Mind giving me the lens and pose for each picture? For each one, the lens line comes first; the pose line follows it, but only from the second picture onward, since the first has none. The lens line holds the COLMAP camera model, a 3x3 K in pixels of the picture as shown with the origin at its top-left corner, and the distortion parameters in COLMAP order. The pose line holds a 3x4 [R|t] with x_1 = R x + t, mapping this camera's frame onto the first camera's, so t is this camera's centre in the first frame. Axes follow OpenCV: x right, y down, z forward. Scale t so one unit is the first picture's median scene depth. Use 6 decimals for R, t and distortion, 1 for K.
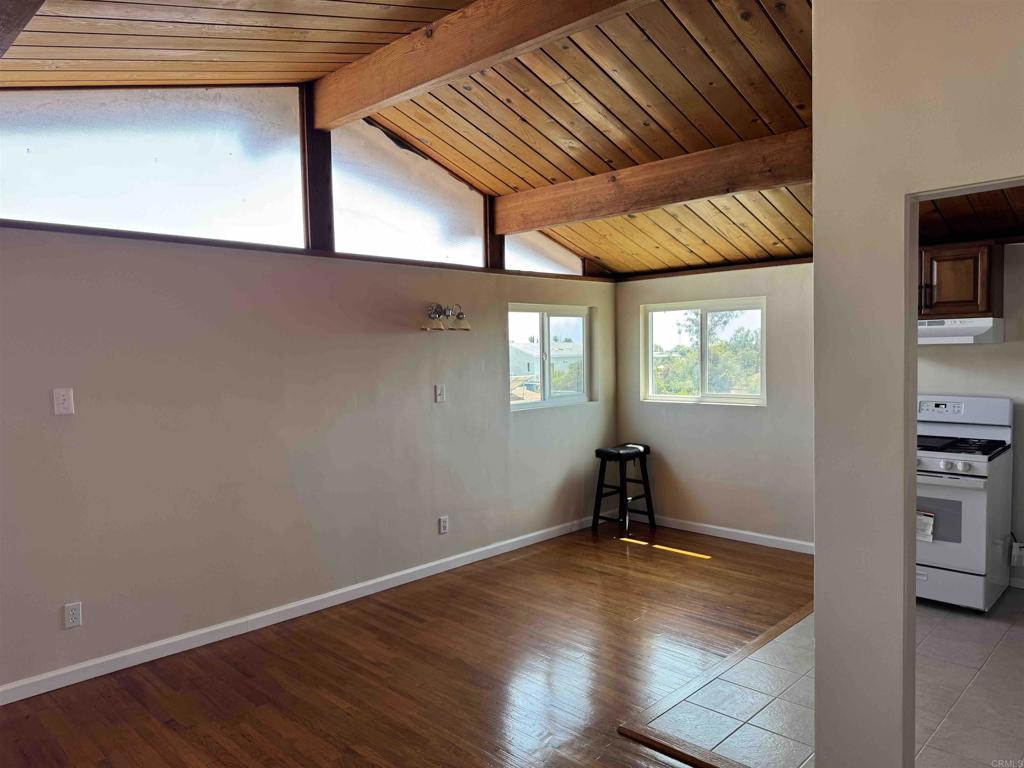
lens RADIAL K [[721.9, 0, 512.0], [0, 721.9, 384.0], [0, 0, 1]] dist [0.102513, -0.141571]
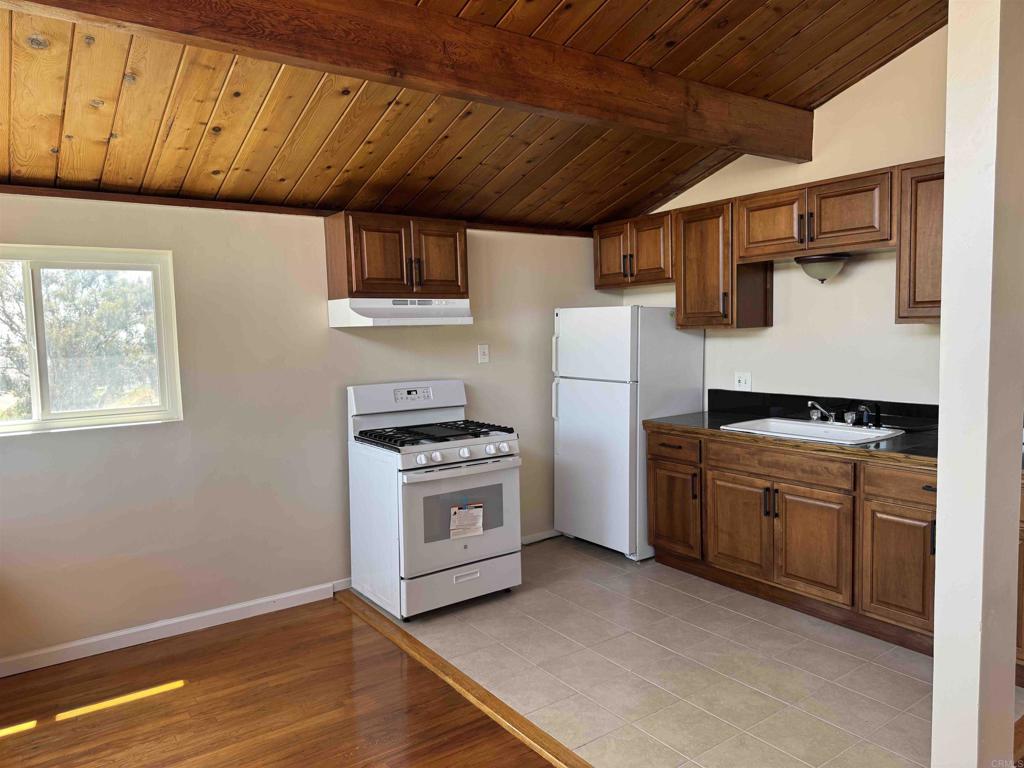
lens RADIAL K [[721.9, 0, 512.0], [0, 721.9, 384.0], [0, 0, 1]] dist [0.102513, -0.141571]
pose [[0.177026, -0.059559, 0.982402, -0.291259], [0.066353, 0.996619, 0.048464, -0.017090], [-0.981967, 0.056606, 0.180380, 0.709328]]
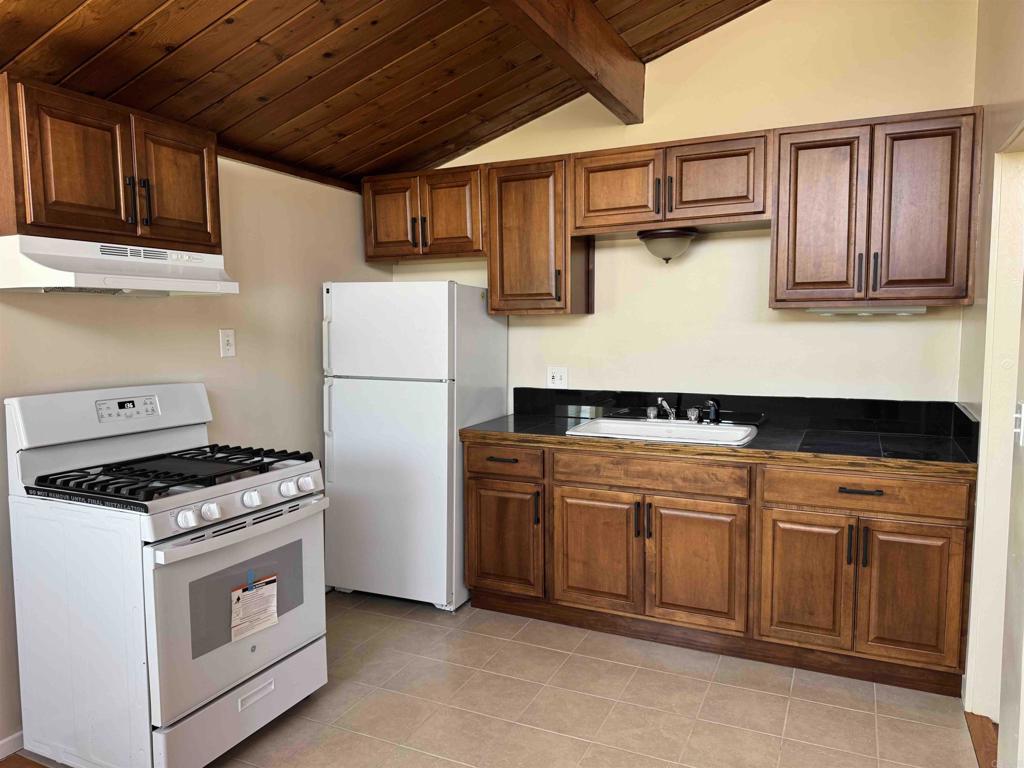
lens RADIAL K [[721.9, 0, 512.0], [0, 721.9, 384.0], [0, 0, 1]] dist [0.102513, -0.141571]
pose [[-0.329984, -0.053925, 0.942445, -0.039614], [0.058946, 0.995242, 0.077586, -0.012311], [-0.942144, 0.081156, -0.325235, 0.902335]]
